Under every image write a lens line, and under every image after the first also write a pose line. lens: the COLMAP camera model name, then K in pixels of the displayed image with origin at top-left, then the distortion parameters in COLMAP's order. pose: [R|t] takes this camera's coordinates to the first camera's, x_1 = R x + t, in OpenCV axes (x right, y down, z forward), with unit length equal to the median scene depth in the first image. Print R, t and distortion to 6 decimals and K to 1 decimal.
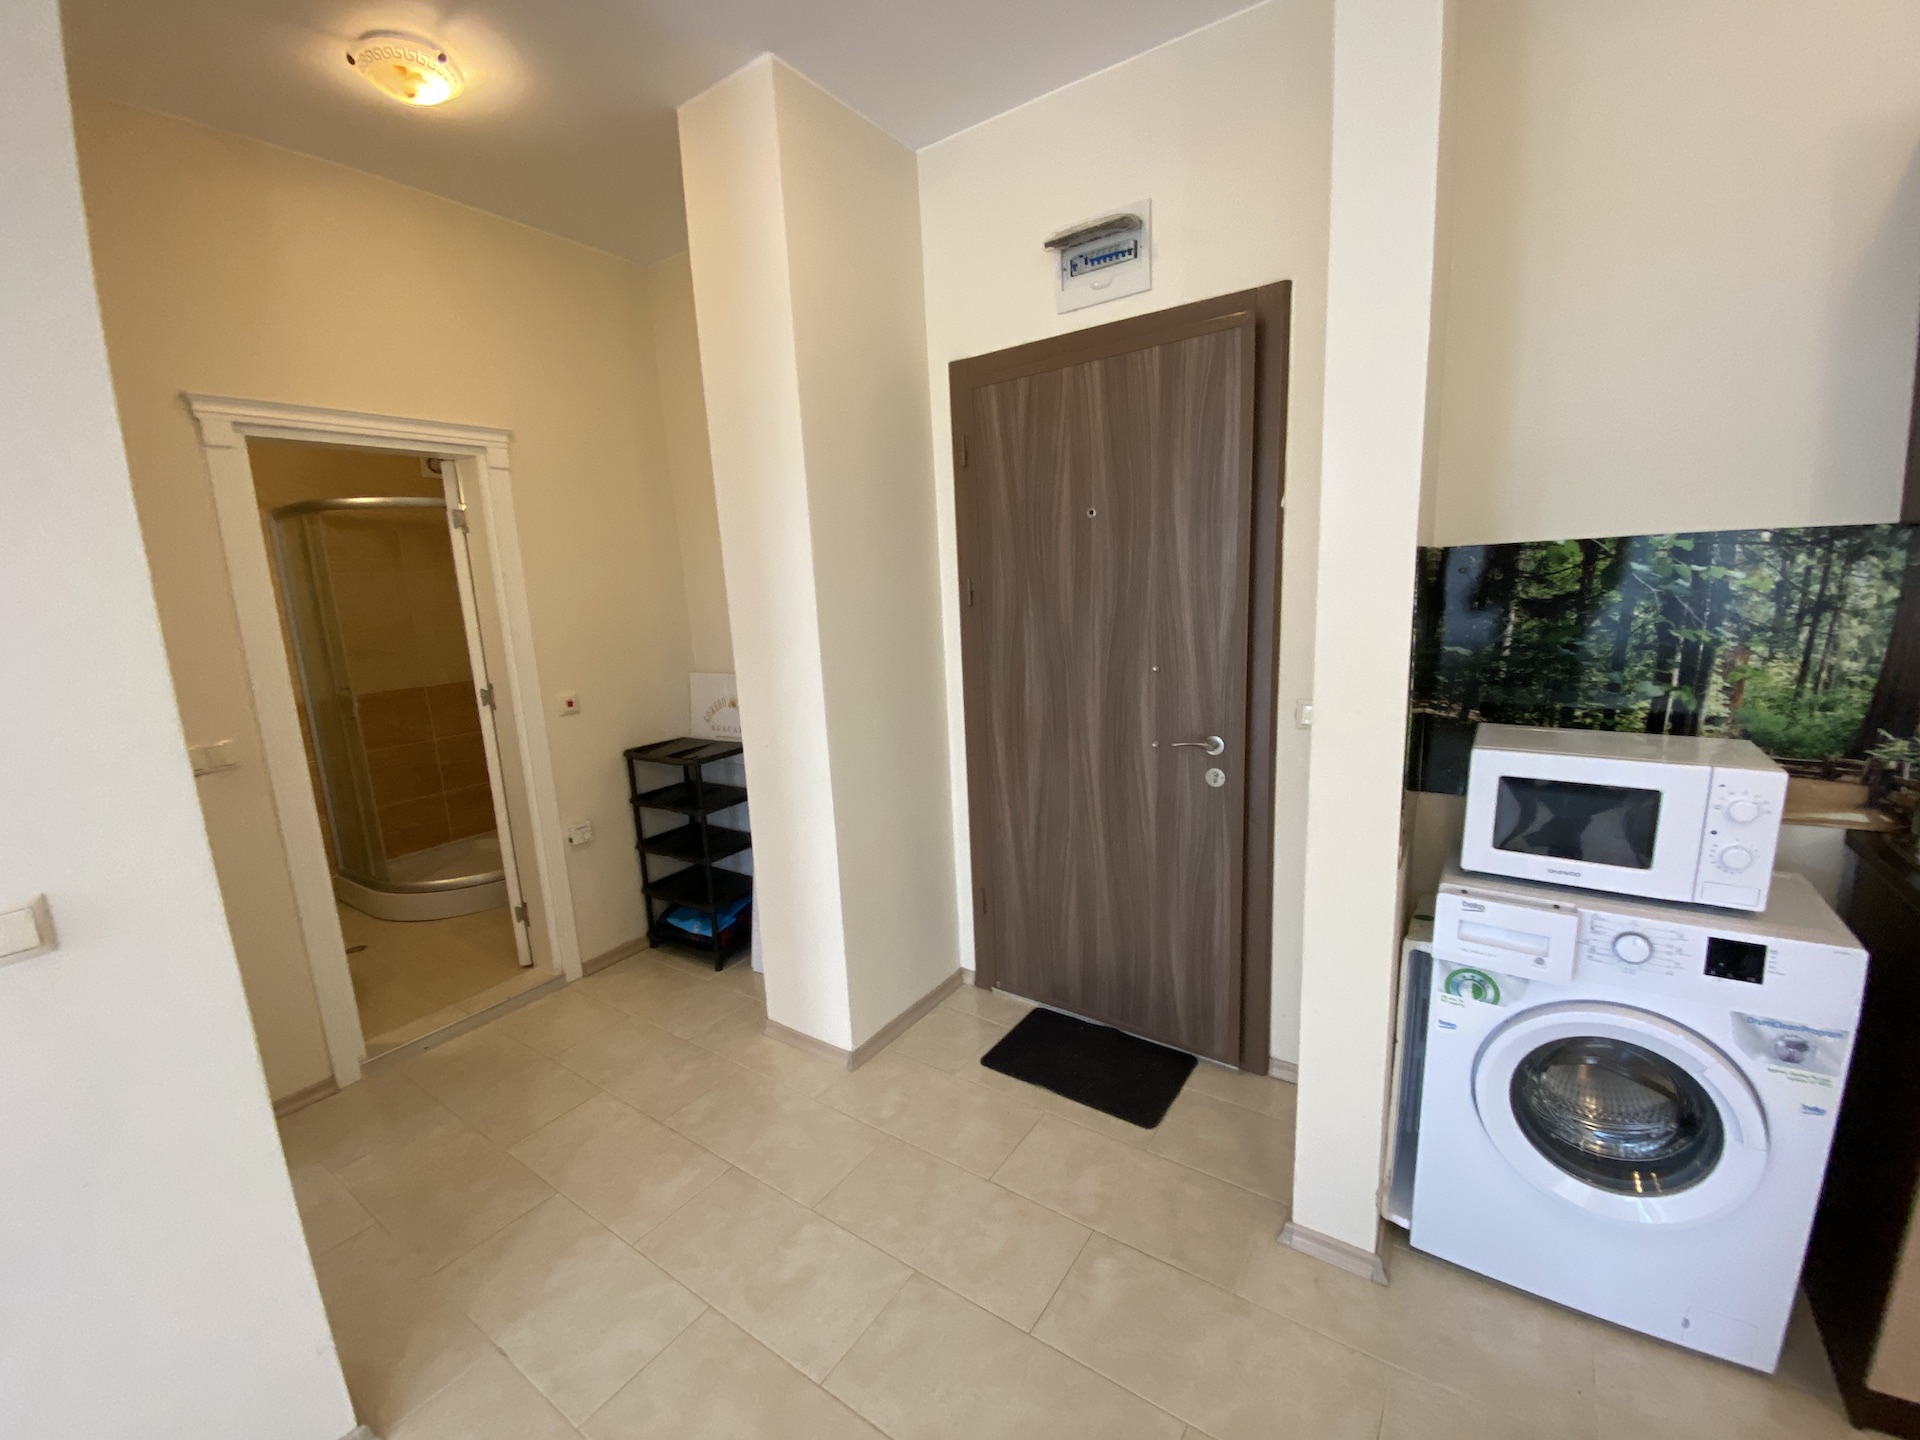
lens RADIAL K [[786.2, 0, 949.0], [0, 786.2, 730.0], [0, 0, 1]] dist [0.013638, -0.016658]
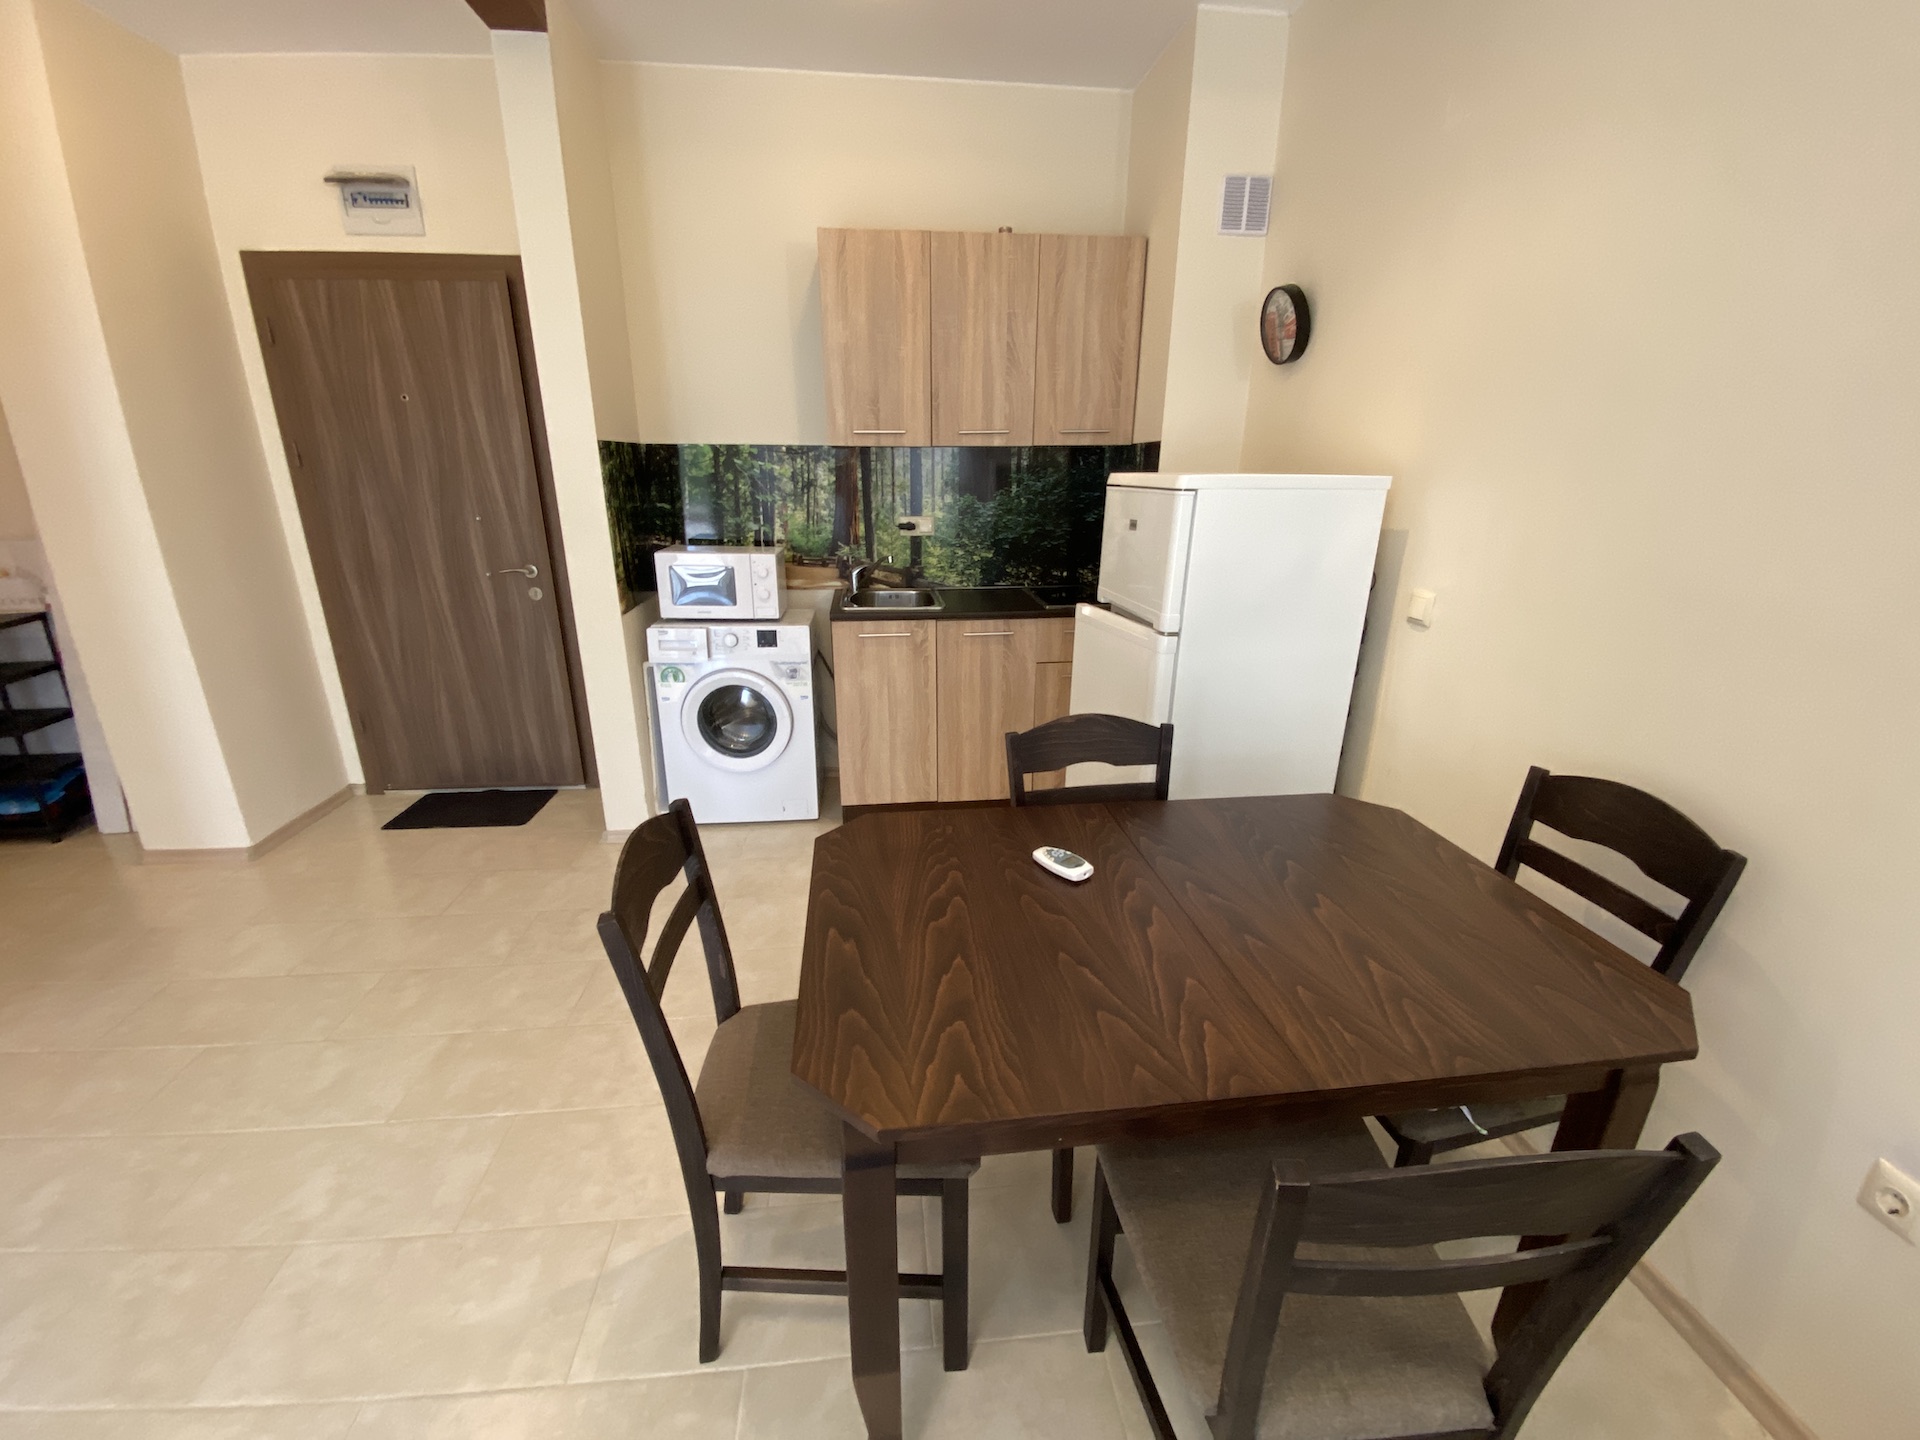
lens RADIAL K [[776.9, 0, 955.1], [0, 776.9, 739.8], [0, 0, 1]] dist [0.033220, -0.030322]
pose [[0.756024, -0.161134, 0.634400, -0.066775], [0.078005, 0.984498, 0.157097, 0.224361], [-0.649879, -0.069283, 0.756873, -0.924424]]
